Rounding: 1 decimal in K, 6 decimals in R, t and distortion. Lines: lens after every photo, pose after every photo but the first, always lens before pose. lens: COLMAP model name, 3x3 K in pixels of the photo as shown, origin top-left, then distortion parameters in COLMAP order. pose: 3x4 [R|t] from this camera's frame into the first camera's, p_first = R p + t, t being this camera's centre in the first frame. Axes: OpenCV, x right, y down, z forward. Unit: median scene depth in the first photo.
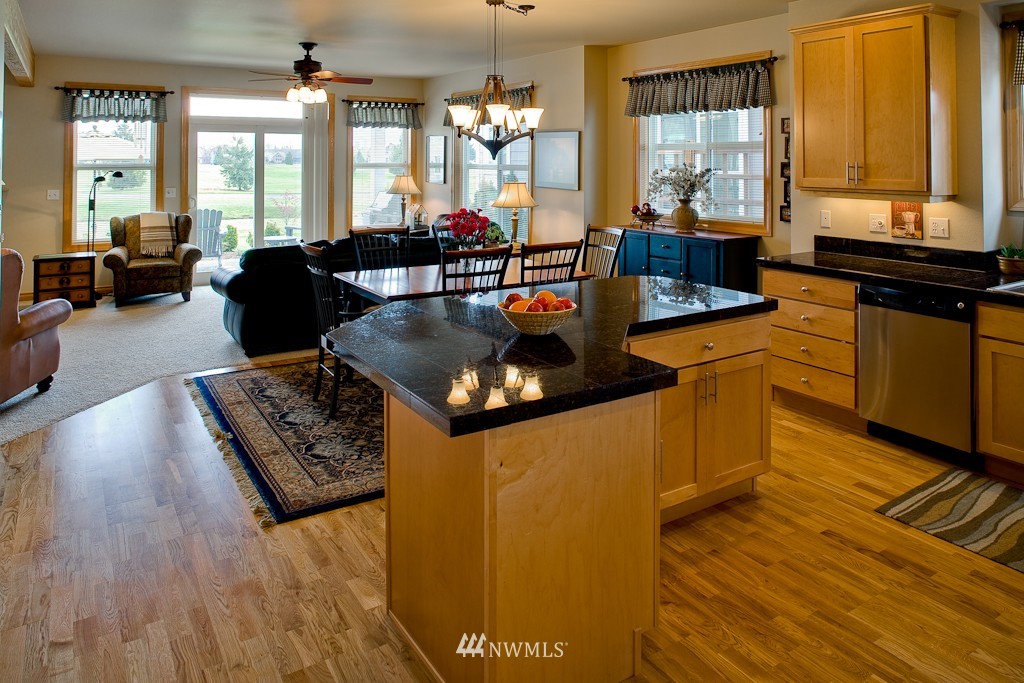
lens RADIAL K [[717.2, 0, 514.8], [0, 717.2, 260.4], [0, 0, 1]] dist [-0.000496, -0.003550]
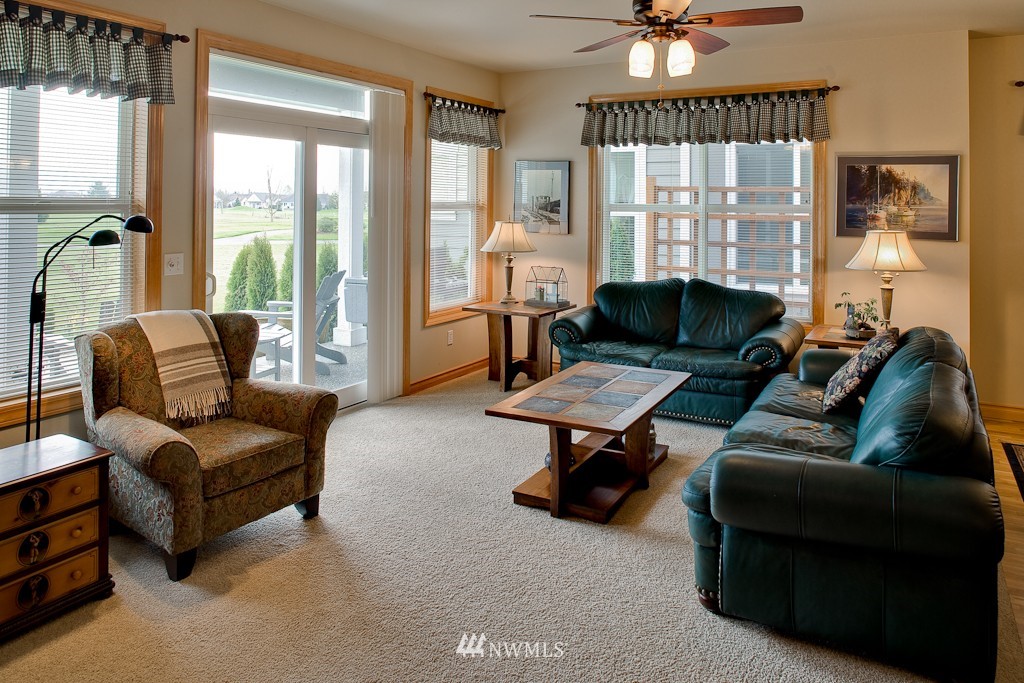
lens RADIAL K [[717.2, 0, 514.8], [0, 717.2, 260.4], [0, 0, 1]] dist [-0.000496, -0.003550]
pose [[0.870186, -0.034901, 0.491486, -0.521230], [0.062179, 0.997292, -0.039271, -0.067259], [-0.488784, 0.064733, 0.870000, 0.520320]]
